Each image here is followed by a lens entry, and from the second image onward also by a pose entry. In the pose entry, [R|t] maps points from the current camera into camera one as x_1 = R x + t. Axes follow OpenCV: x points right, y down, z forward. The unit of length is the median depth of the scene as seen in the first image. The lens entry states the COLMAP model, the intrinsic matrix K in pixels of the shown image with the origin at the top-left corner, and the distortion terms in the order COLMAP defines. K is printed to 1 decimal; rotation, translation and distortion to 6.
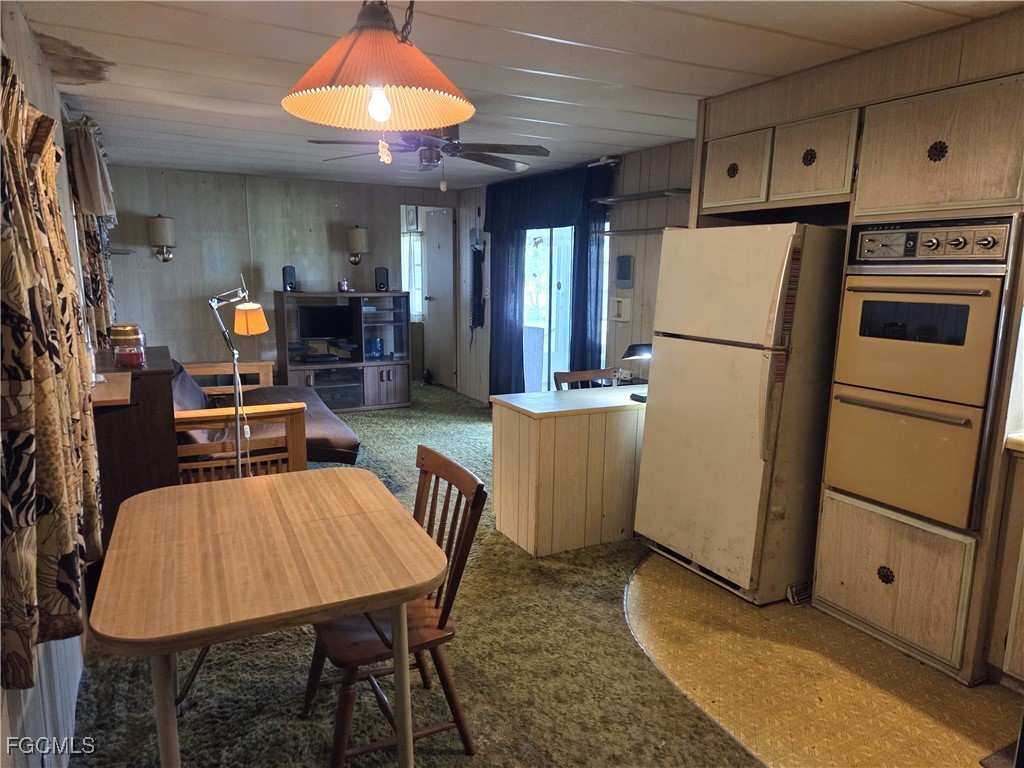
lens RADIAL K [[721.6, 0, 498.6], [0, 721.6, 385.5], [0, 0, 1]] dist [0.069109, -0.046257]
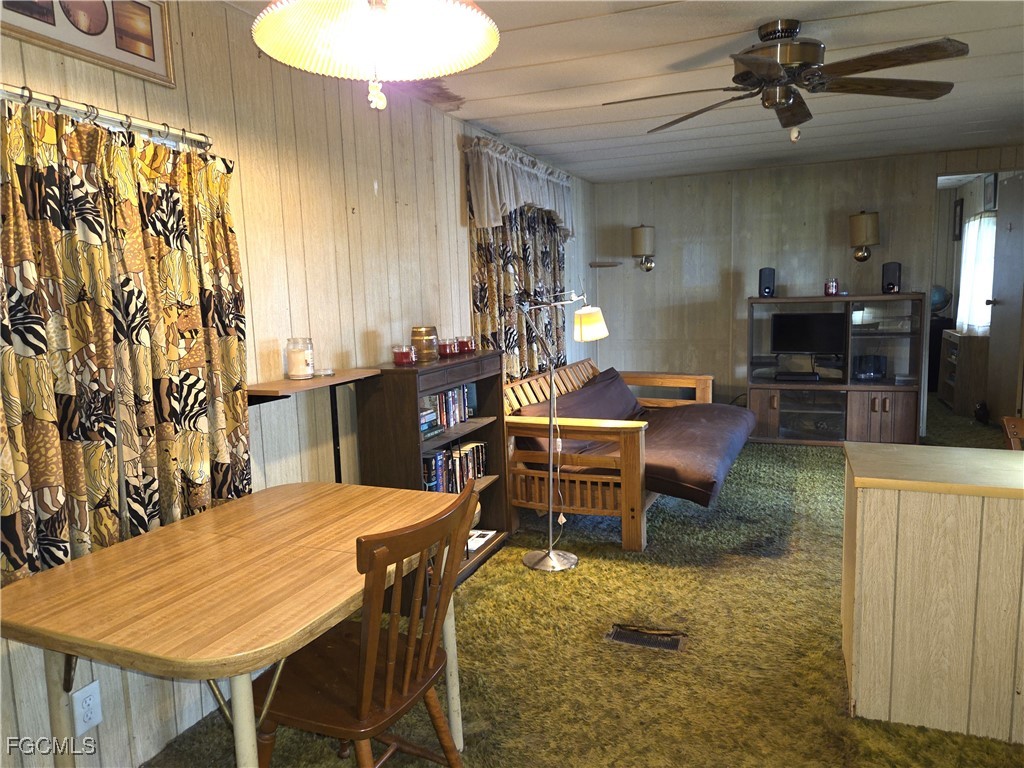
lens RADIAL K [[721.6, 0, 498.6], [0, 721.6, 385.5], [0, 0, 1]] dist [0.069109, -0.046257]
pose [[0.639425, 0.070587, -0.765606, 0.180858], [-0.087631, 0.995979, 0.018638, -0.013396], [0.763843, 0.055174, 0.643039, 0.208240]]
